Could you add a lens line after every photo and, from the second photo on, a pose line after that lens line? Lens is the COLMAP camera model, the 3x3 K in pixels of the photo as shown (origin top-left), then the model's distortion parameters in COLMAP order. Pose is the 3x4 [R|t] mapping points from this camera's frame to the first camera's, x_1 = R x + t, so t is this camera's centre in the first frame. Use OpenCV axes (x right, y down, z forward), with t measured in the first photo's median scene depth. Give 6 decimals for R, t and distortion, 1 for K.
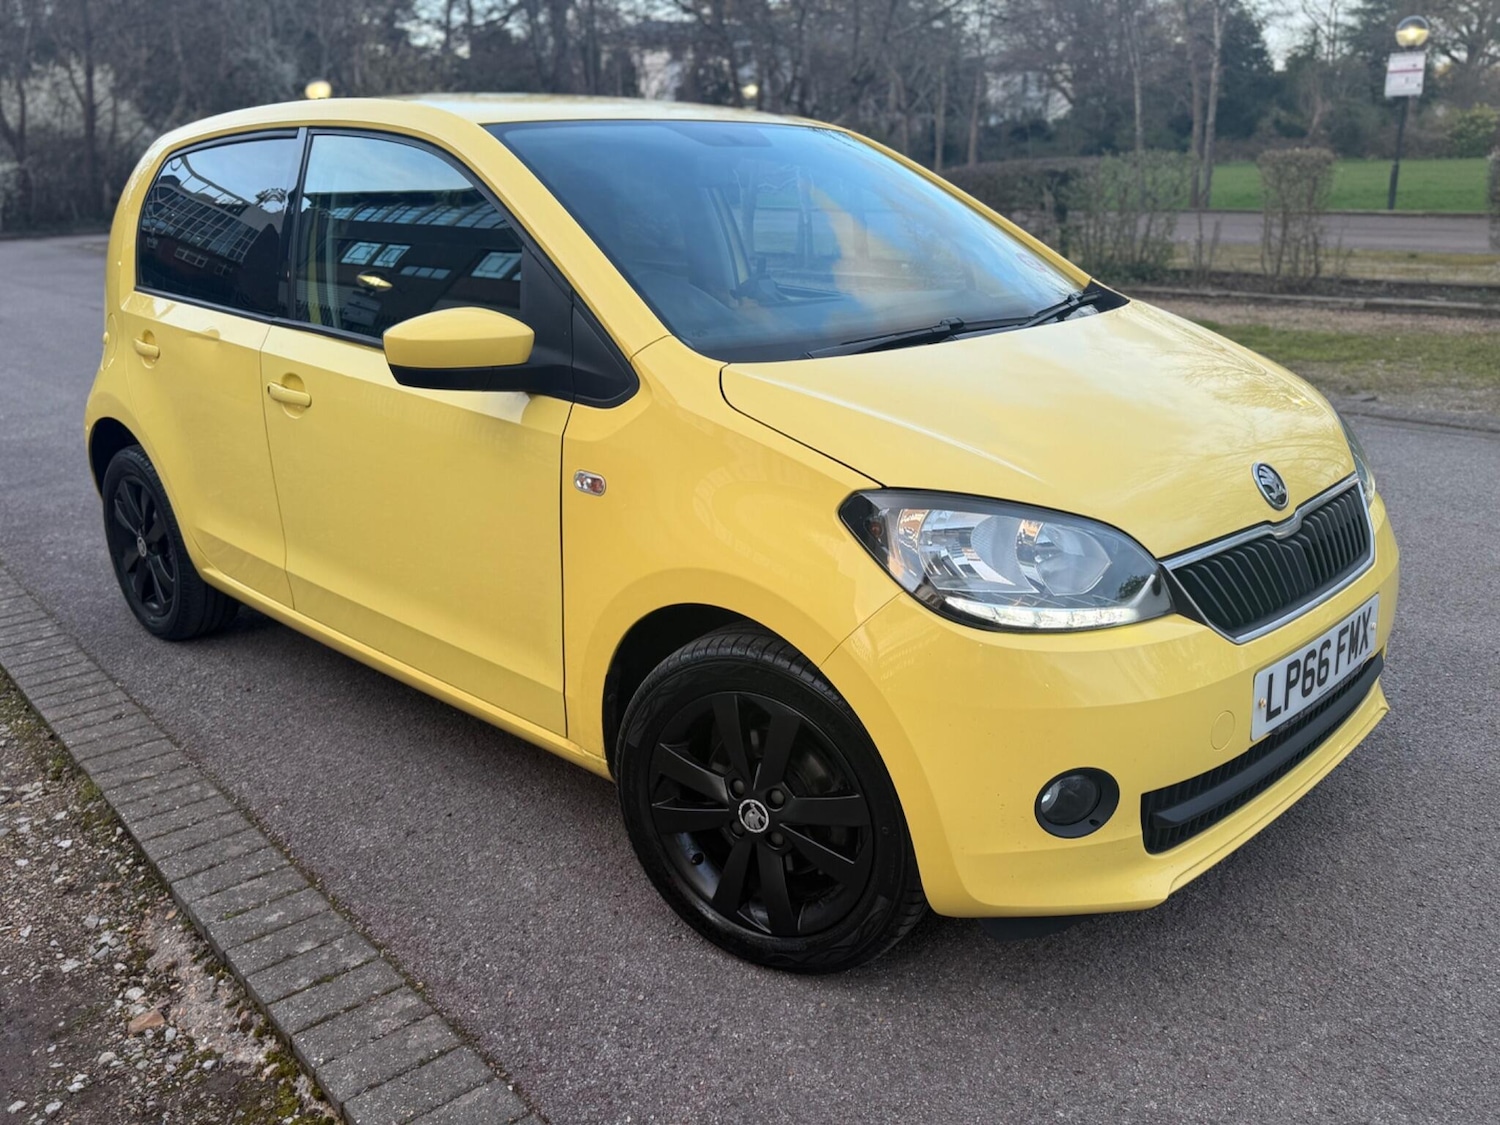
lens RADIAL K [[1168.9, 0, 814.1], [0, 1168.9, 563.6], [0, 0, 1]] dist [0.097883, -0.154307]
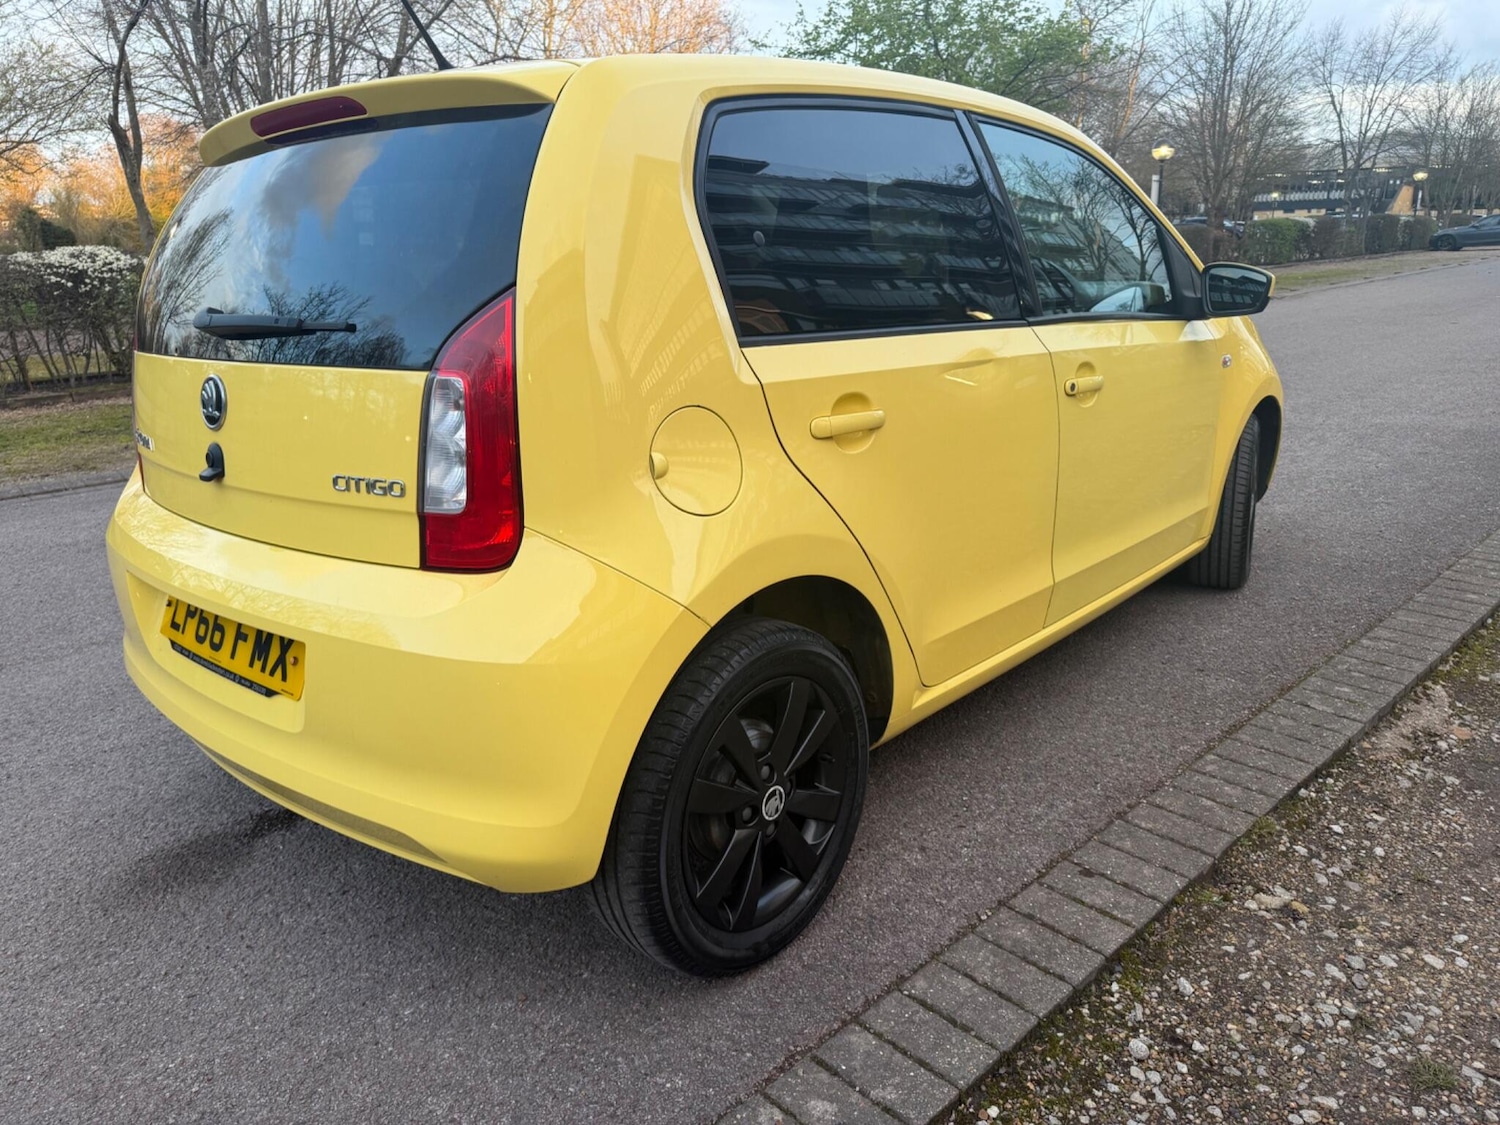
lens RADIAL K [[1006.0, 0, 694.5], [0, 1006.0, 563.3], [0, 0, 1]] dist [-0.003439, 0.002571]
pose [[0.049827, -0.276237, 0.959797, -1.554787], [0.343431, 0.907130, 0.243250, -0.385158], [-0.937855, 0.317503, 0.140068, 1.464083]]
